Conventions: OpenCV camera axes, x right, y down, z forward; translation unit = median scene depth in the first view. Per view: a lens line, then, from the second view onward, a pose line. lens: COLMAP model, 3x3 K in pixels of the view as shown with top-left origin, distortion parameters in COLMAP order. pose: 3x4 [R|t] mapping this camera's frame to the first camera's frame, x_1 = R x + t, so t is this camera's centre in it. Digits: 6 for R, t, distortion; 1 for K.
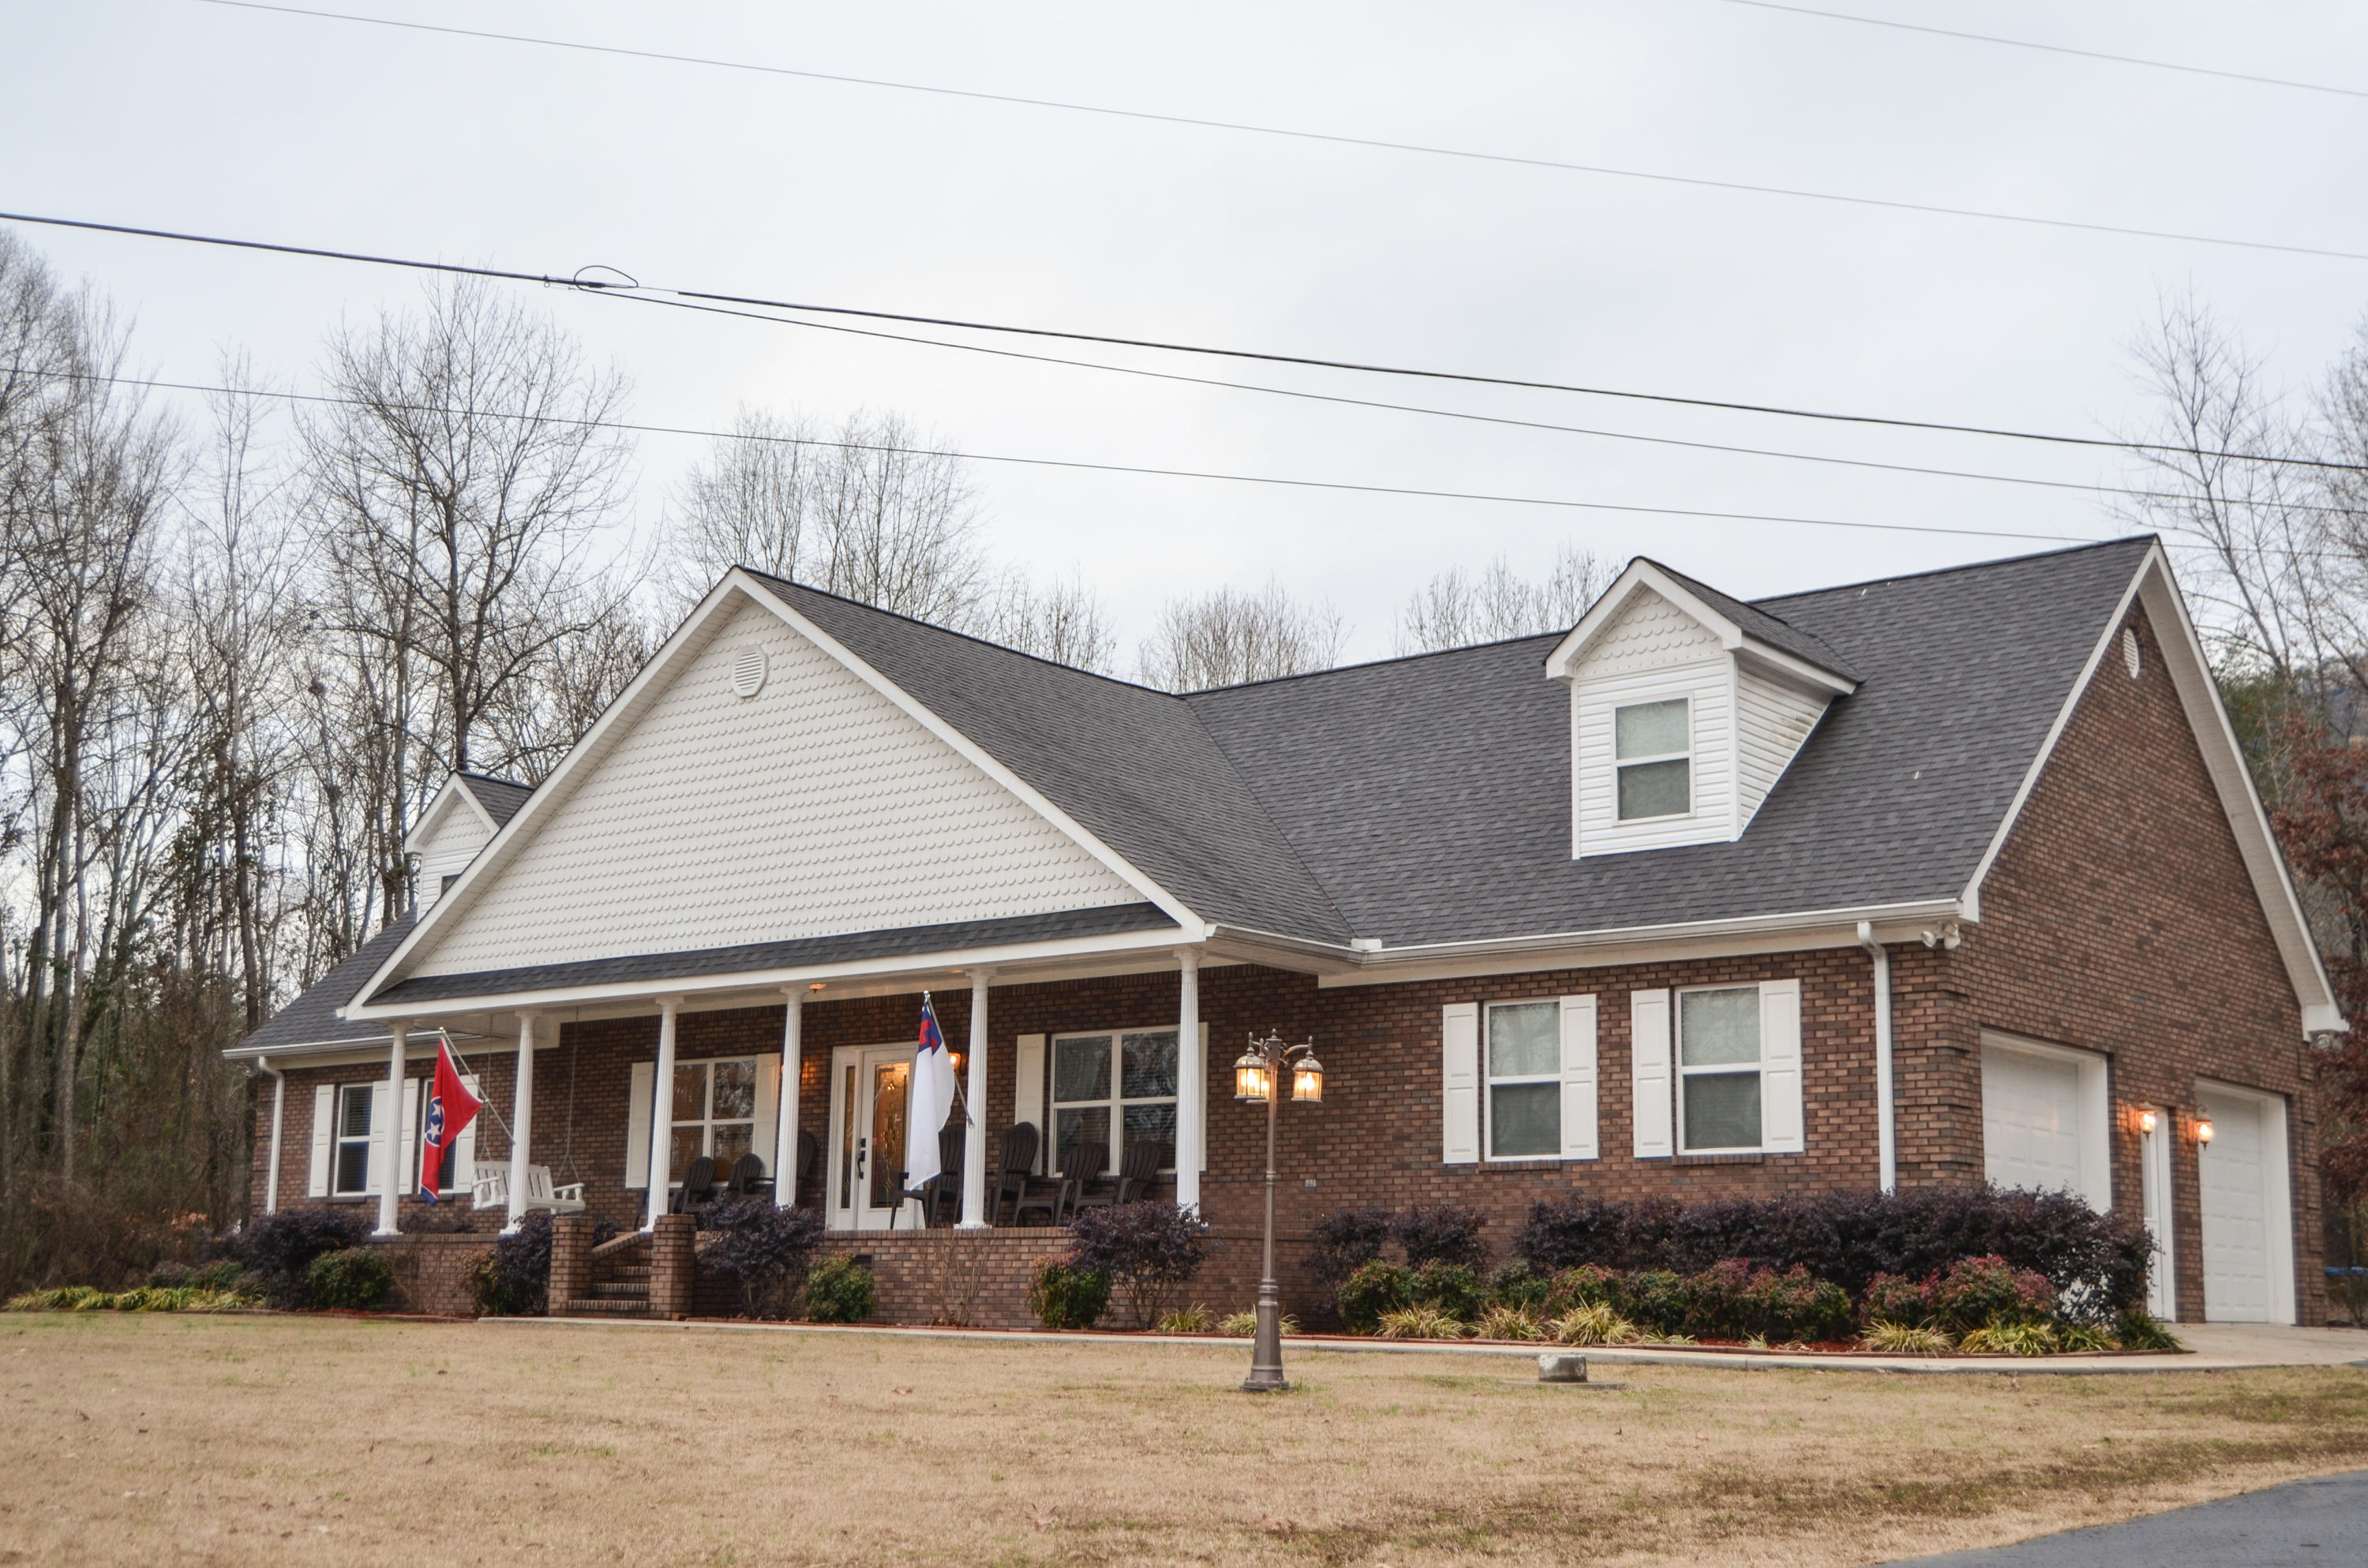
lens RADIAL K [[2848.8, 0, 1184.0], [0, 2848.8, 784.0], [0, 0, 1]] dist [-0.041937, -0.014845]
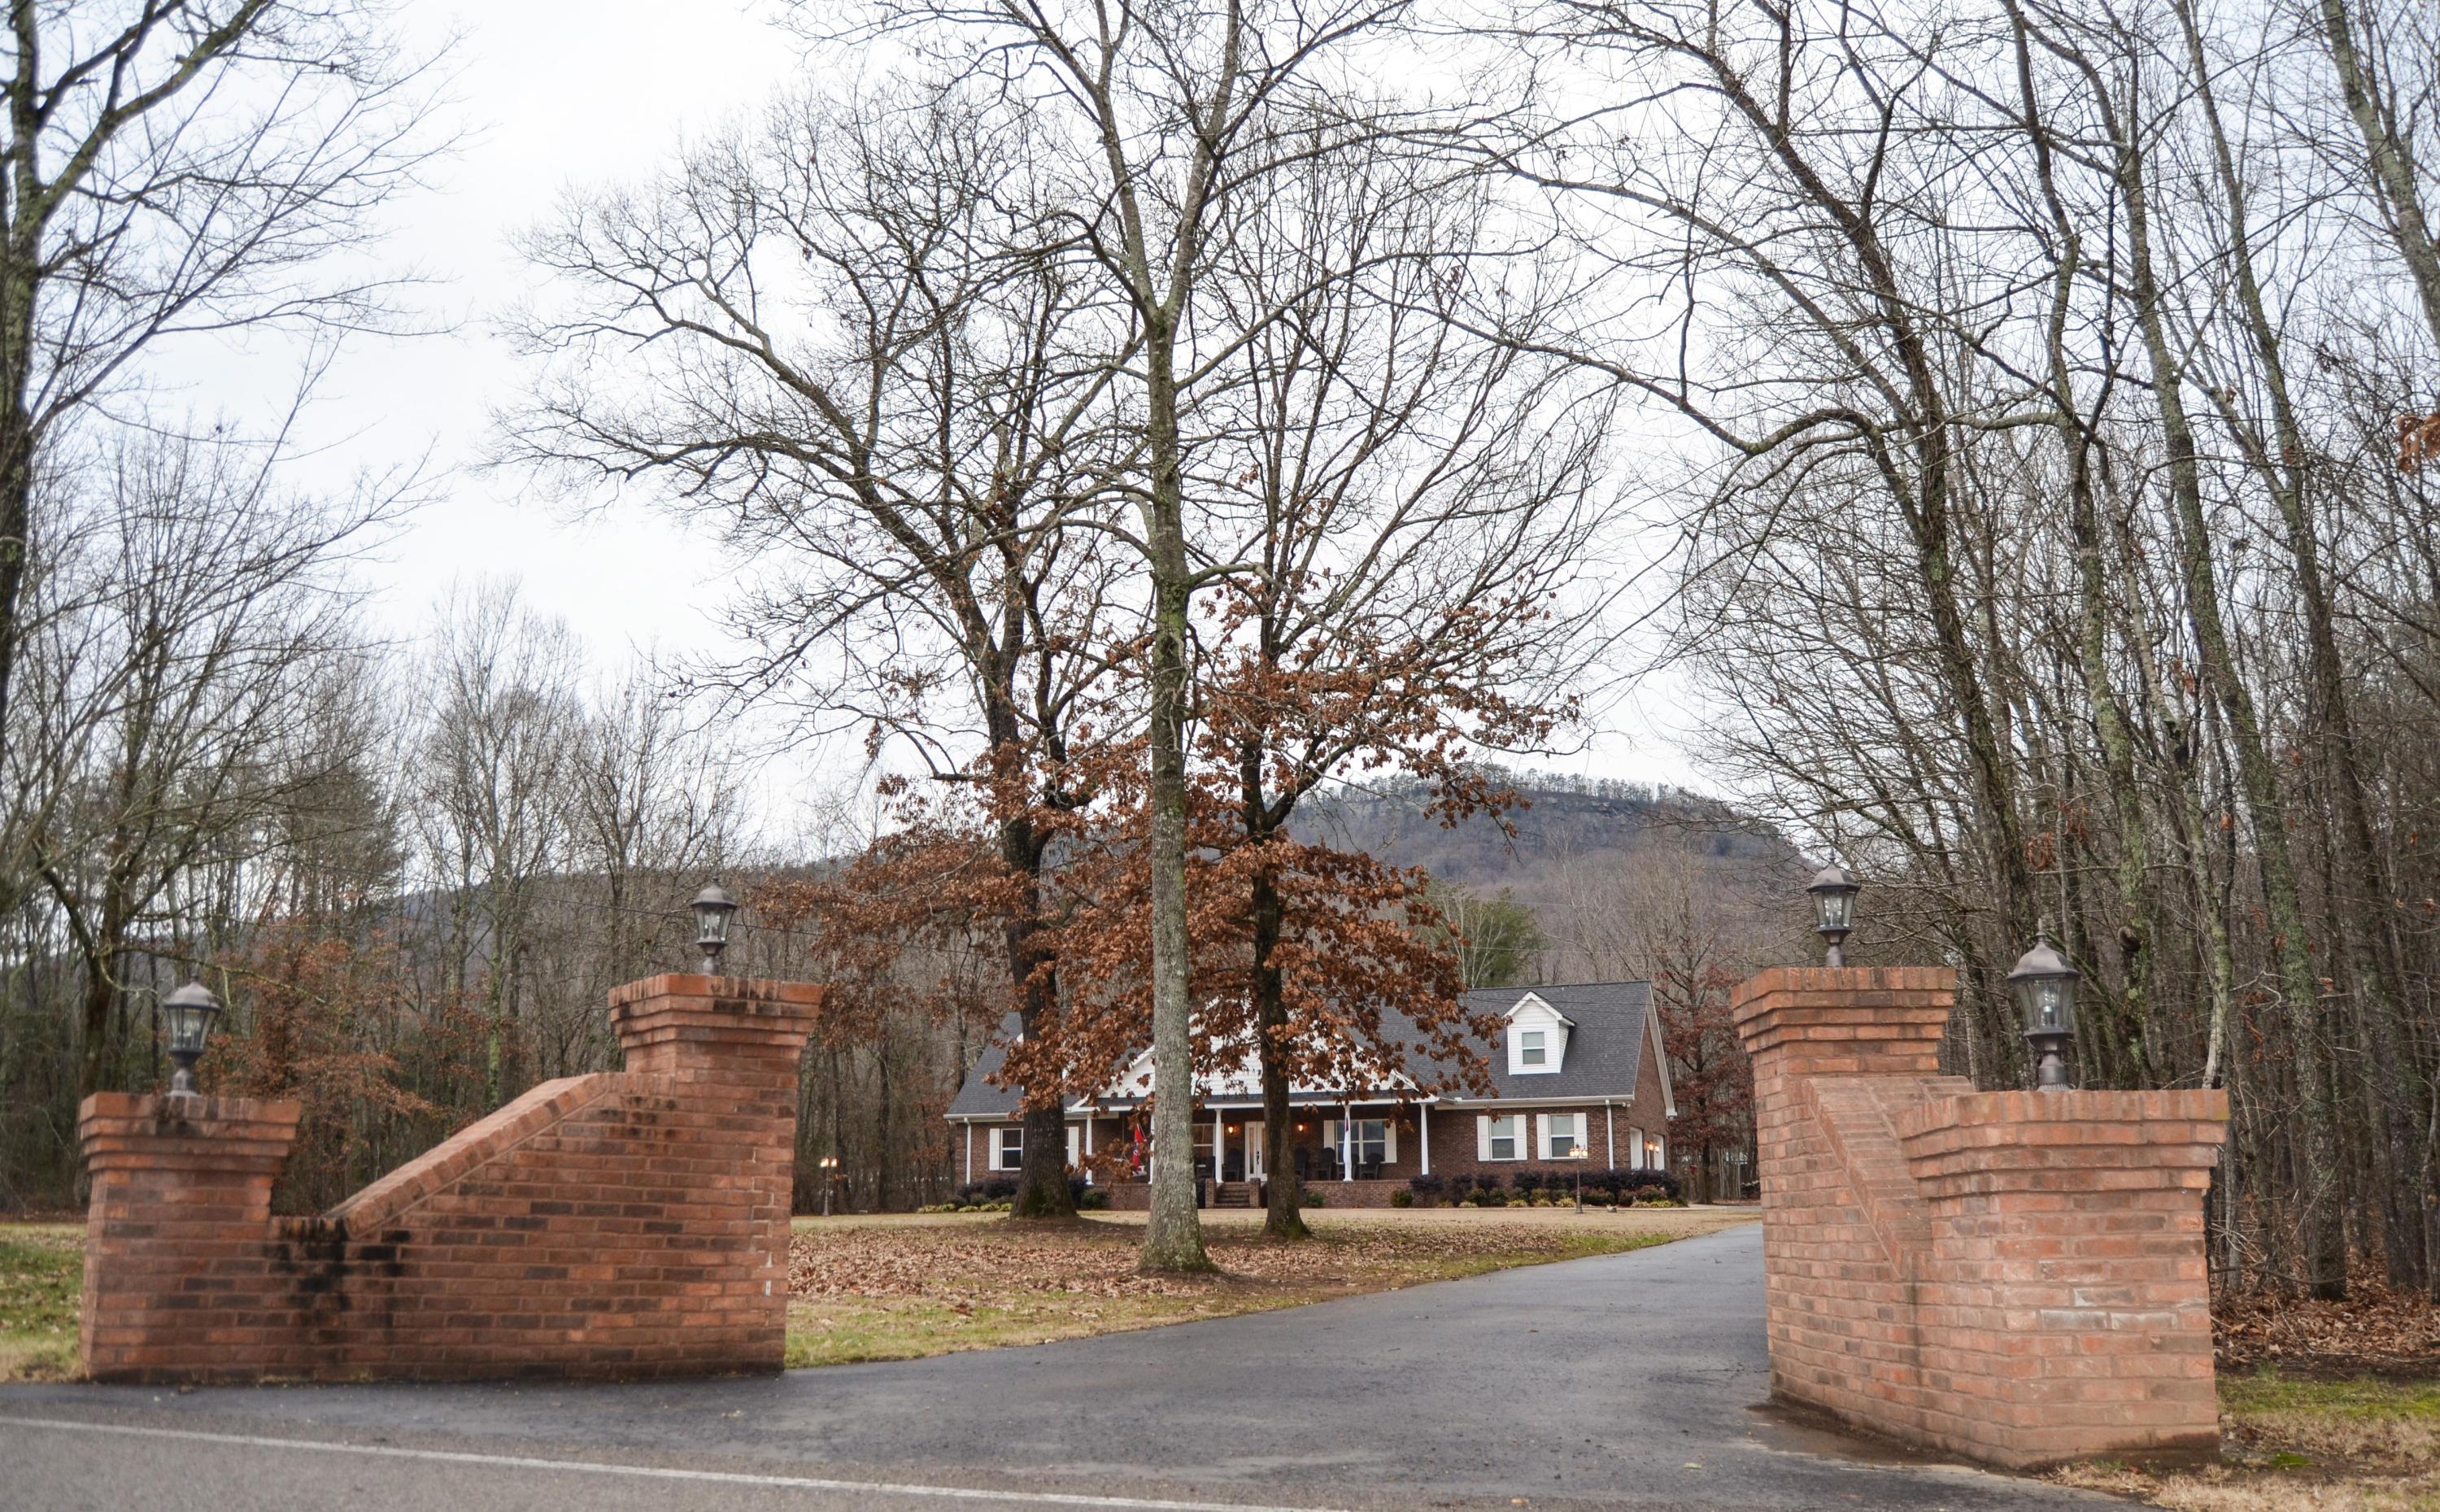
lens RADIAL K [[2114.6, 0, 1256.8], [0, 2114.6, 763.9], [0, 0, 1]] dist [-0.097092, -0.000502]
pose [[0.940047, 0.053420, 0.336836, -1.104841], [-0.043894, 0.998393, -0.035837, -0.261932], [-0.338209, 0.018904, 0.940881, -1.429777]]
